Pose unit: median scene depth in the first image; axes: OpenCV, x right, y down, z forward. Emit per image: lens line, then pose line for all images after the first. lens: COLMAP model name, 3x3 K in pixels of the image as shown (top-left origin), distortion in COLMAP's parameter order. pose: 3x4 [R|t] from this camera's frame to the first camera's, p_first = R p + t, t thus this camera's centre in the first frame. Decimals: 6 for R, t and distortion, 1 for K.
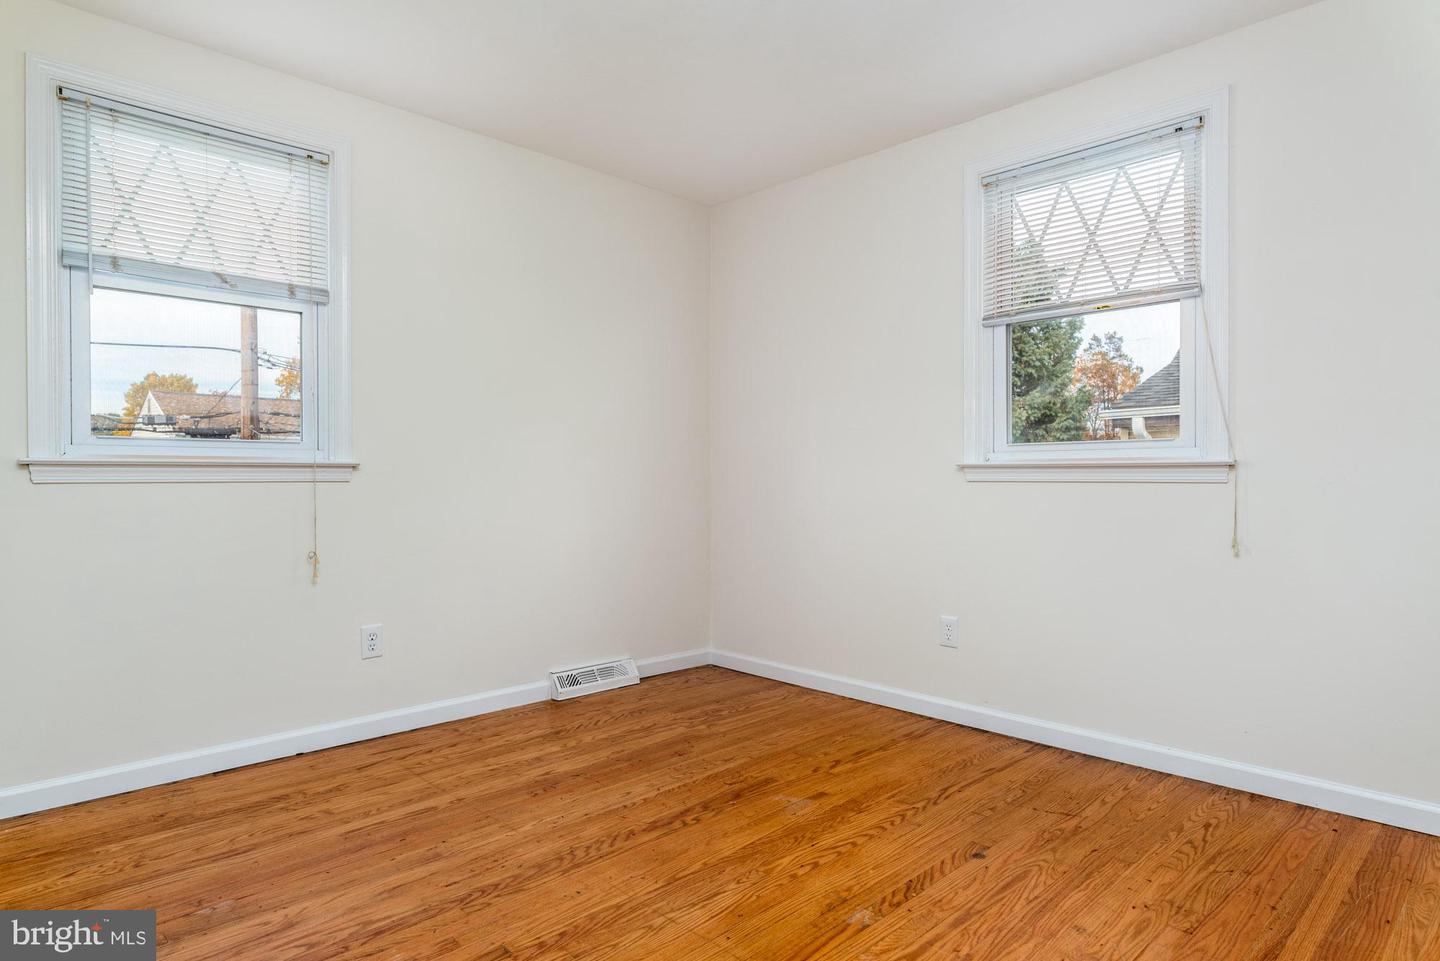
lens RADIAL K [[828.5, 0, 727.1], [0, 828.5, 475.1], [0, 0, 1]] dist [0.000637, -0.001143]
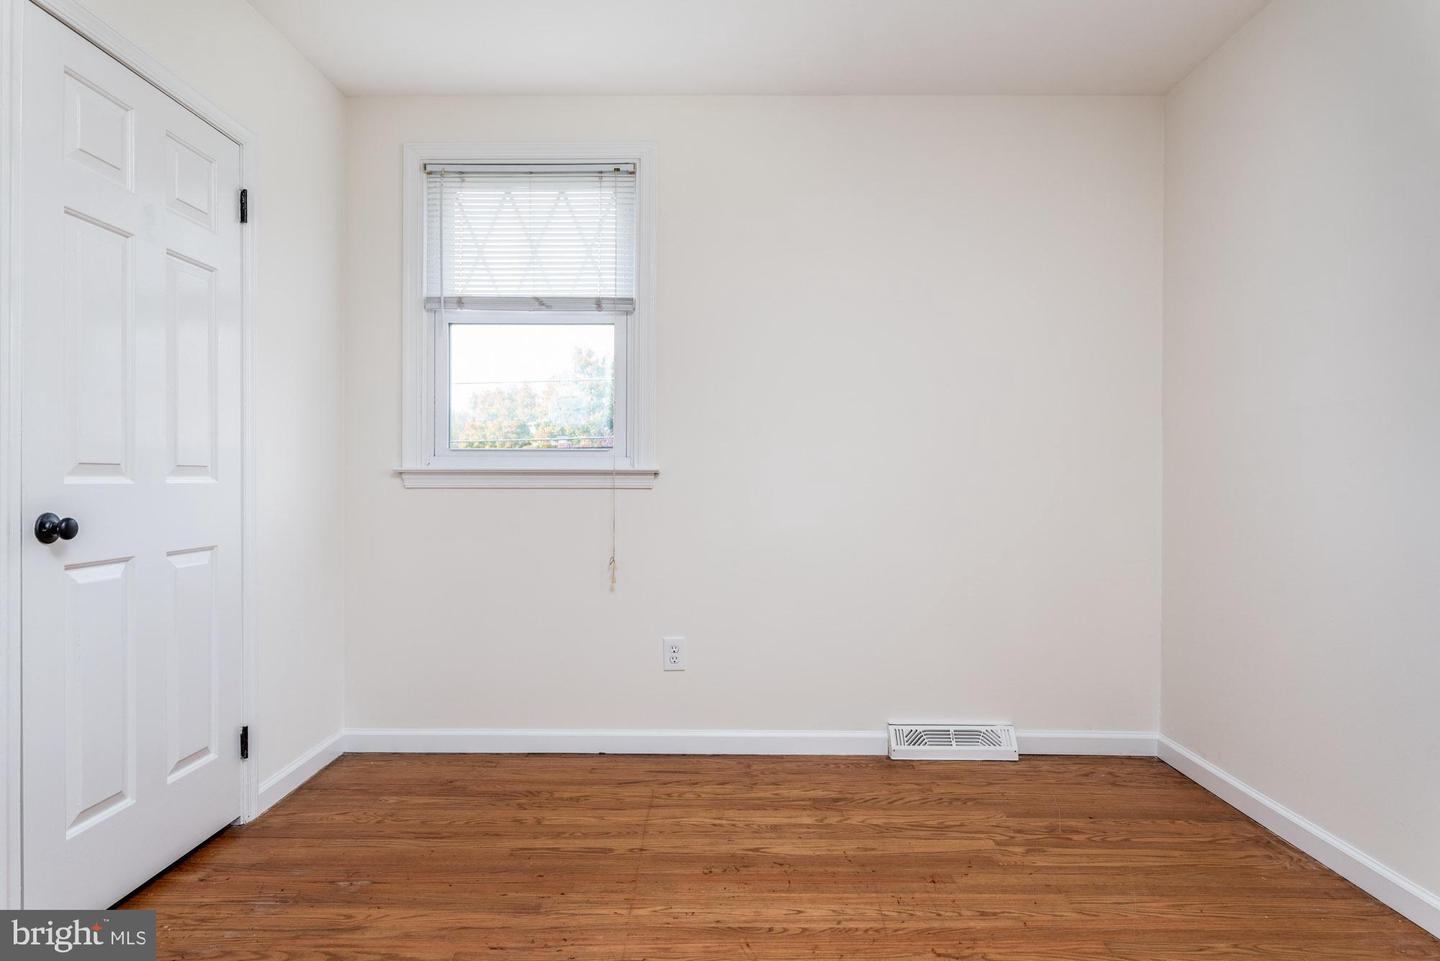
lens RADIAL K [[828.5, 0, 723.3], [0, 828.5, 481.2], [0, 0, 1]] dist [0.000637, -0.001143]
pose [[0.707091, 0.001305, -0.707122, 0.315237], [-0.002228, 0.999997, -0.000382, -0.000882], [0.707119, 0.001846, 0.707092, 0.378242]]
